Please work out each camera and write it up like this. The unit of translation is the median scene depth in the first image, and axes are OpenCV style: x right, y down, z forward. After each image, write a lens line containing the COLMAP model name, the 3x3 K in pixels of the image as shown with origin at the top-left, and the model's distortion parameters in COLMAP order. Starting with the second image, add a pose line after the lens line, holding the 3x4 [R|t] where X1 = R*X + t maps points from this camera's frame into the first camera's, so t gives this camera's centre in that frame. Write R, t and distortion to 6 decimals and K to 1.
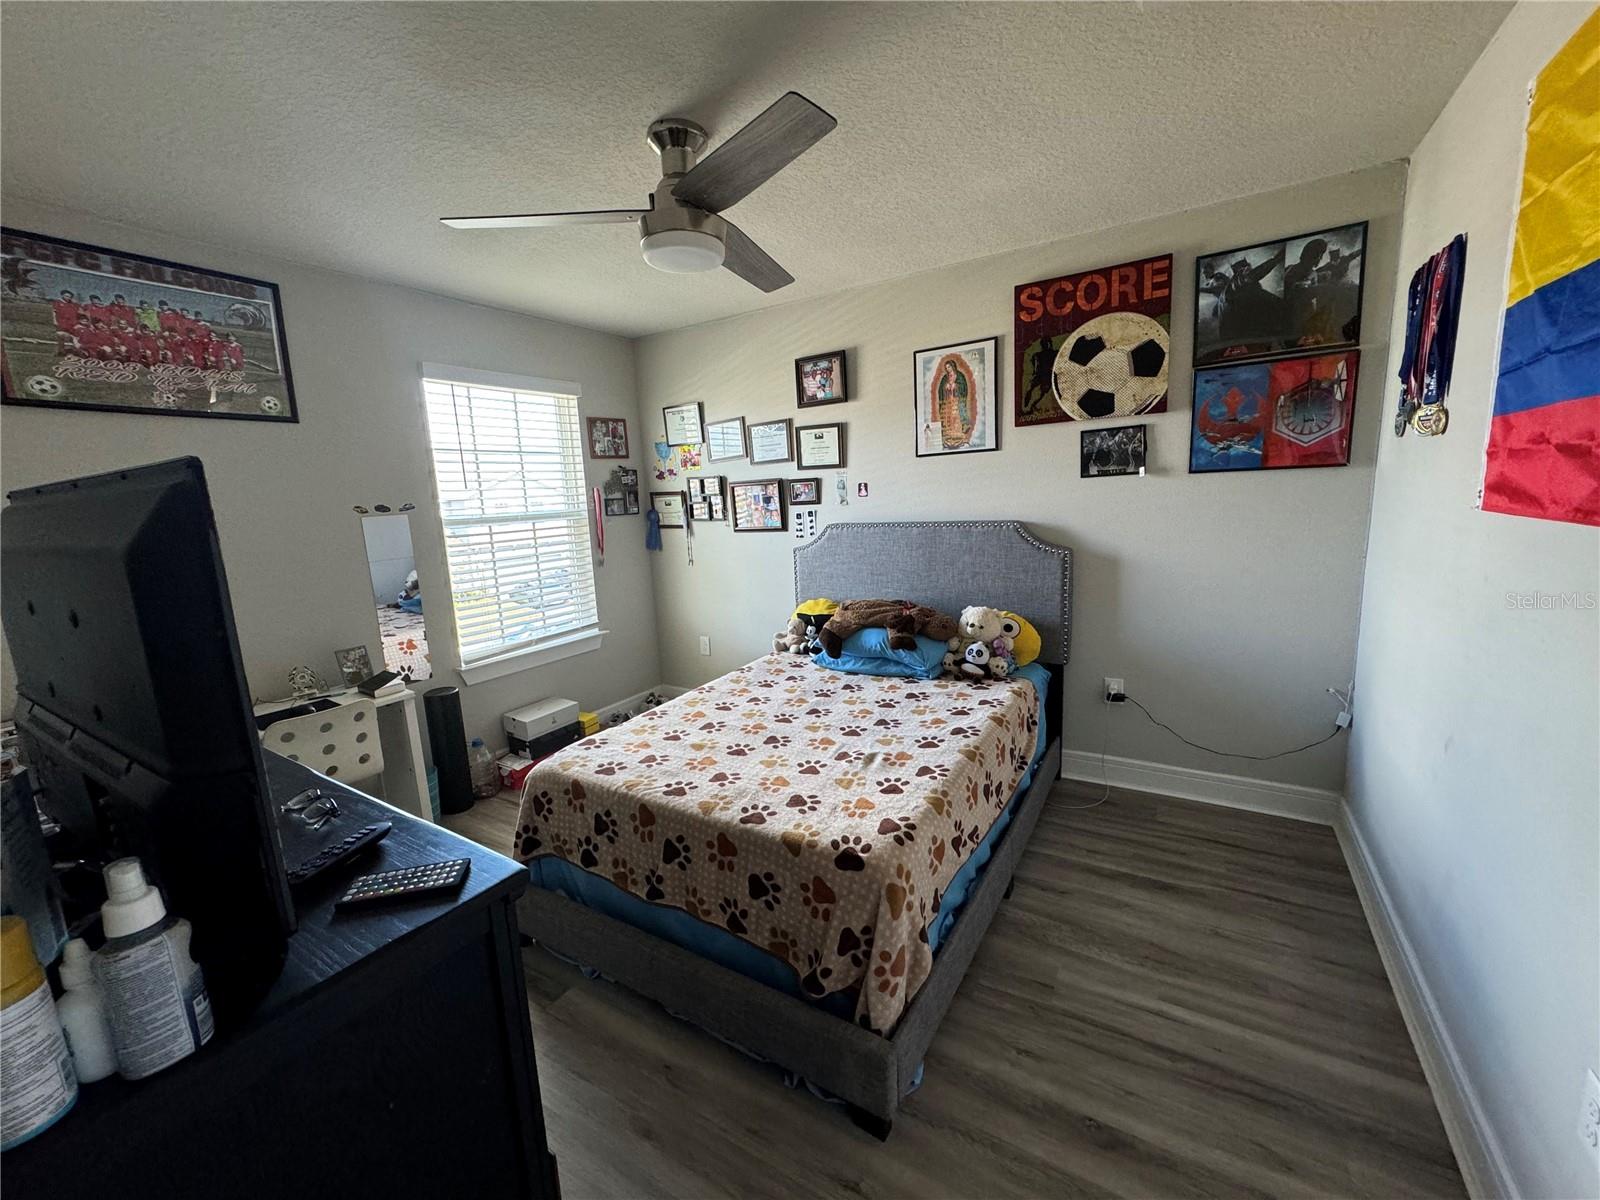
lens RADIAL K [[641.5, 0, 797.7], [0, 641.5, 594.1], [0, 0, 1]] dist [0.001653, -0.000004]
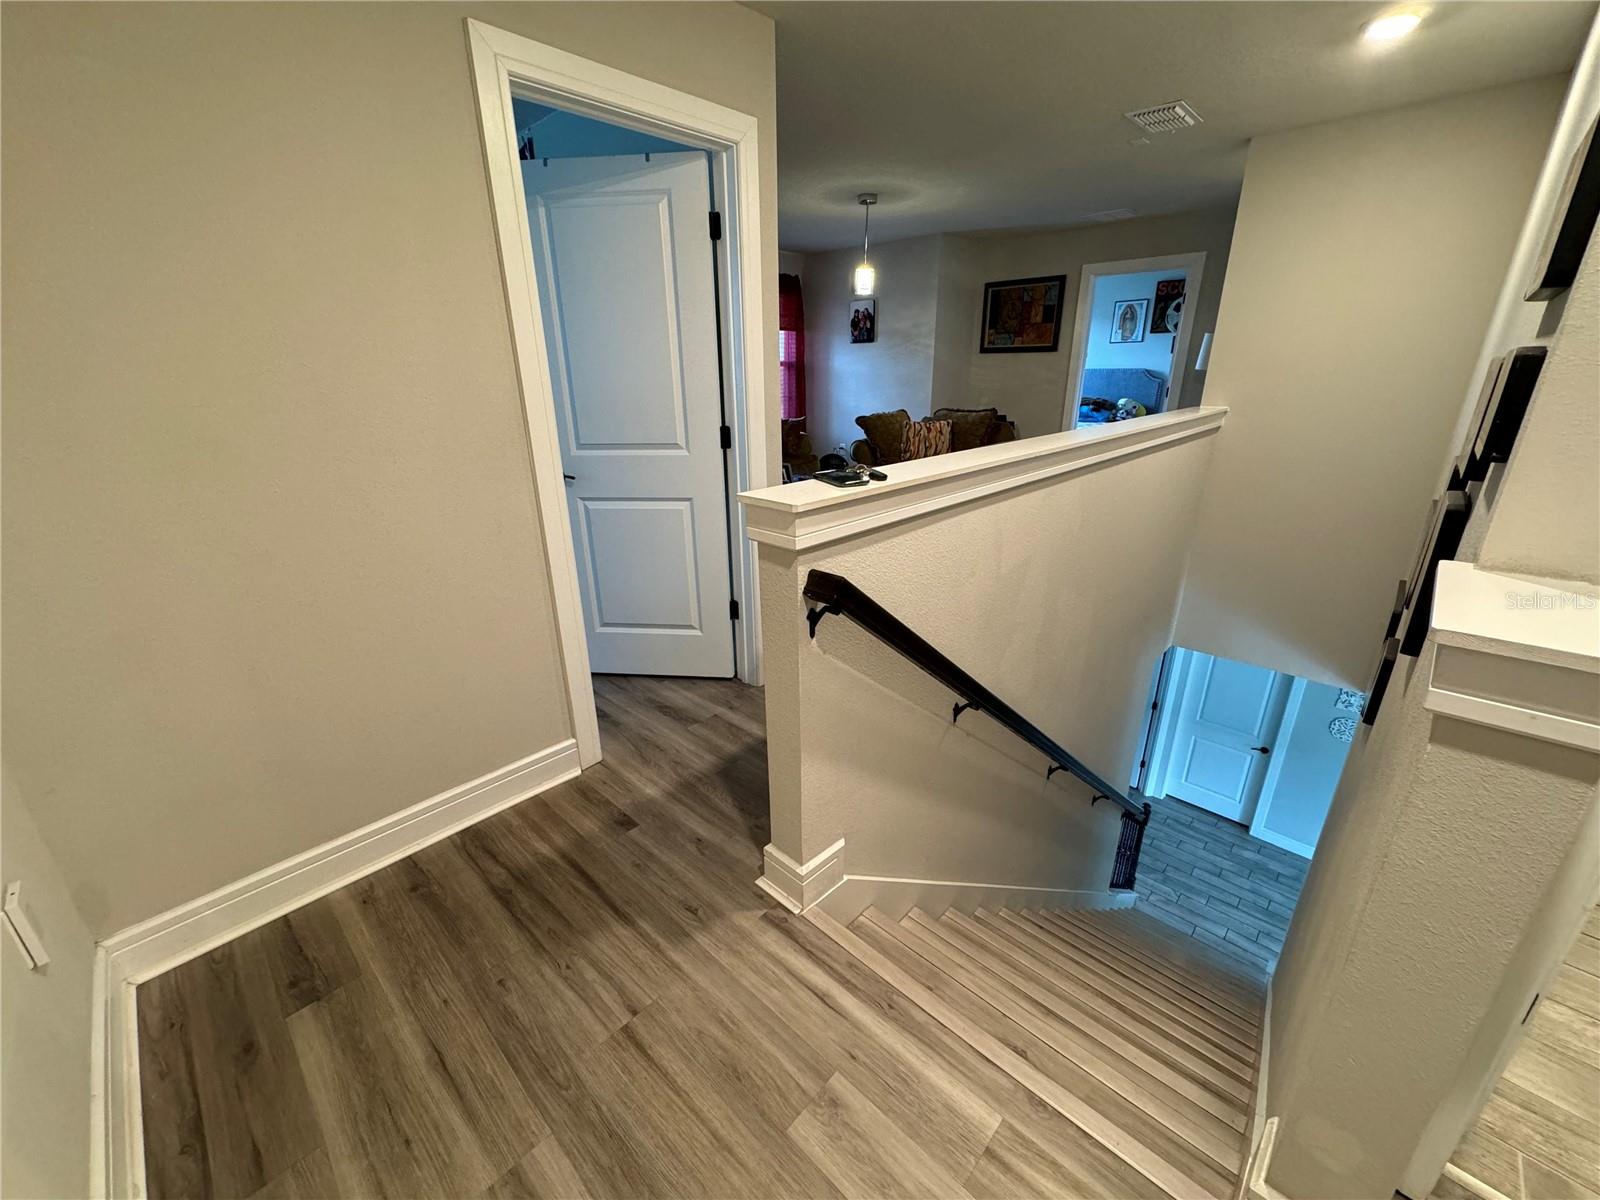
lens RADIAL K [[641.5, 0, 798.3], [0, 641.5, 592.6], [0, 0, 1]] dist [0.001653, -0.000004]
pose [[0.976655, 0.106259, -0.186693, -0.545499], [-0.069243, 0.978426, 0.194651, 0.429814], [0.203348, -0.177180, 0.962942, -2.332170]]
